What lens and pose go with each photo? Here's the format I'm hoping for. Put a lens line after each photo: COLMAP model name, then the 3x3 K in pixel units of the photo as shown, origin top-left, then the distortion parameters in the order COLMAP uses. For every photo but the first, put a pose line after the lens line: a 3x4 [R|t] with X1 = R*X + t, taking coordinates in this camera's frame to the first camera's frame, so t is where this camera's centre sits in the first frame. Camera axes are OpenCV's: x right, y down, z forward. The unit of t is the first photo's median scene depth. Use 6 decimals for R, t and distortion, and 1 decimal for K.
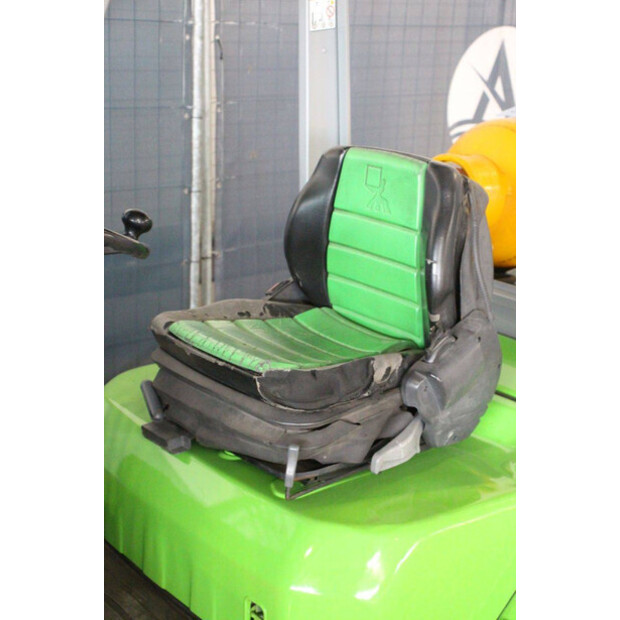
lens RADIAL K [[1084.5, 0, 310.0], [0, 1084.5, 310.0], [0, 0, 1]] dist [0.000817, 1.843609]
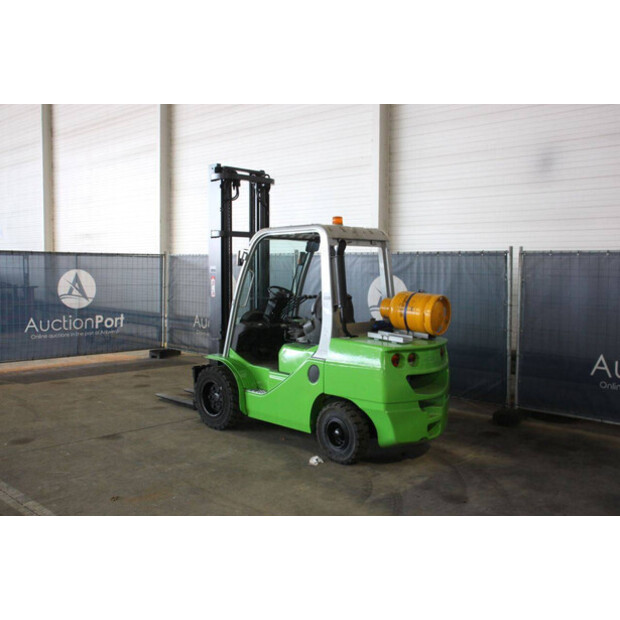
lens RADIAL K [[616.4, 0, 314.3], [0, 616.4, 303.0], [0, 0, 1]] dist [-0.080661, 0.028147]
pose [[0.128646, 0.020477, -0.991479, 3.051585], [-0.282698, 0.959060, -0.016873, -0.010950], [0.950543, 0.282460, 0.129168, 0.580437]]
